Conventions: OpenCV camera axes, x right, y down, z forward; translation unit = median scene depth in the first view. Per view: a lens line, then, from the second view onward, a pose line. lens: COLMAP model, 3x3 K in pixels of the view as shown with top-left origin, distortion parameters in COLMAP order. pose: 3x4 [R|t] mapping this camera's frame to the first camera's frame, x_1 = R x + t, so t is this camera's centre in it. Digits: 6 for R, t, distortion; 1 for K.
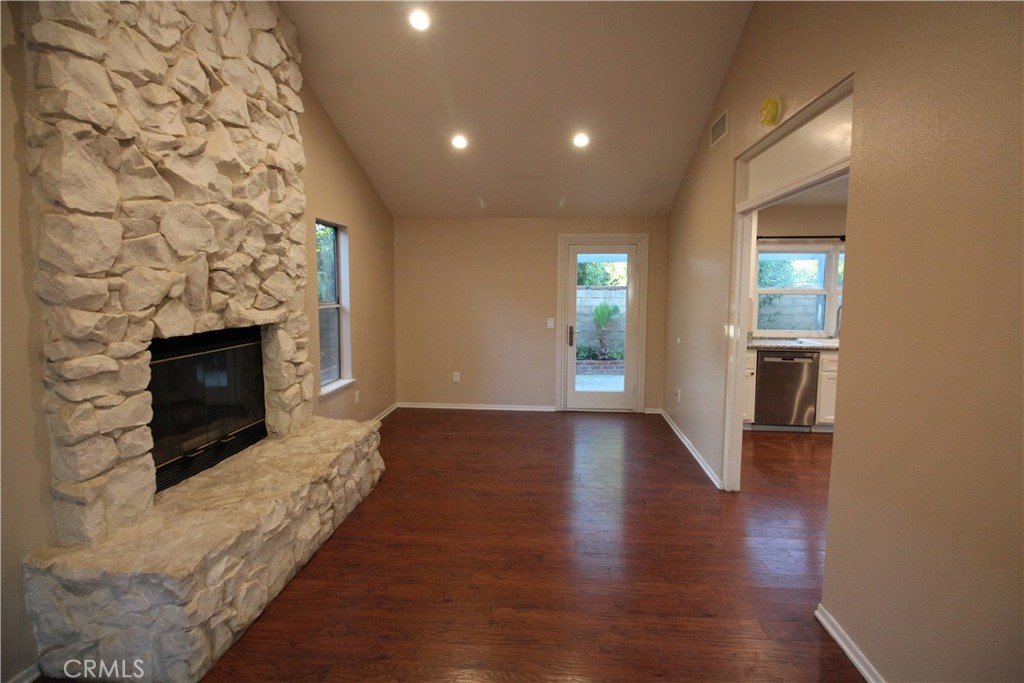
lens RADIAL K [[477.6, 0, 520.2], [0, 477.6, 323.6], [0, 0, 1]] dist [0.001564, -0.014749]
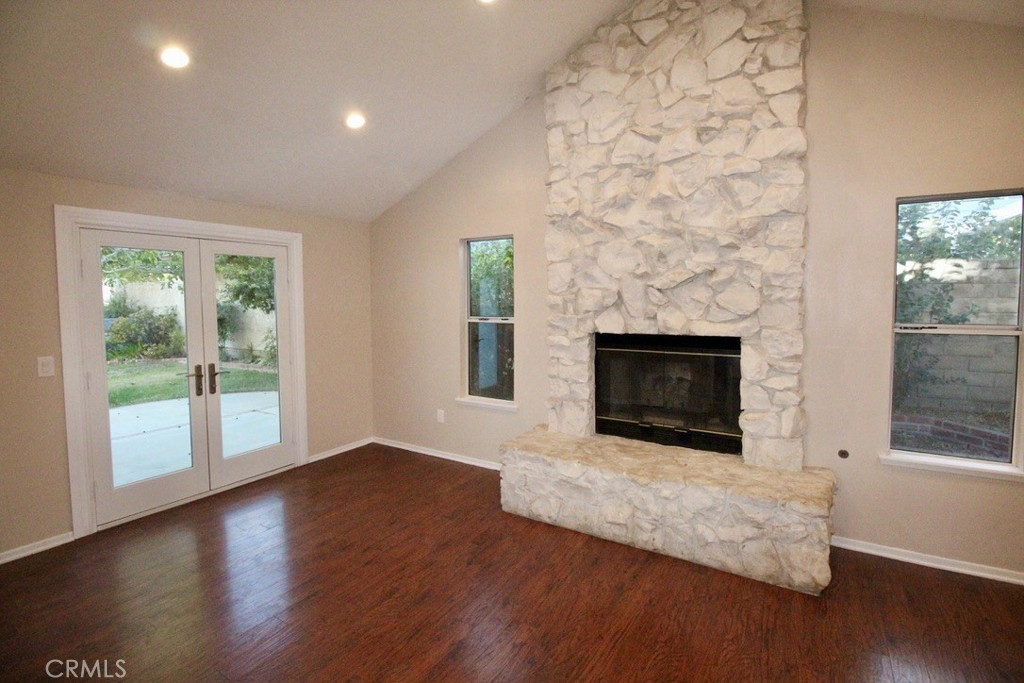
lens RADIAL K [[477.6, 0, 520.2], [0, 477.6, 323.6], [0, 0, 1]] dist [0.001564, -0.014749]
pose [[-0.459956, 0.048585, -0.886612, 0.637186], [-0.064567, 0.994029, 0.087967, -0.102518], [0.885591, 0.097707, -0.454072, 1.261260]]
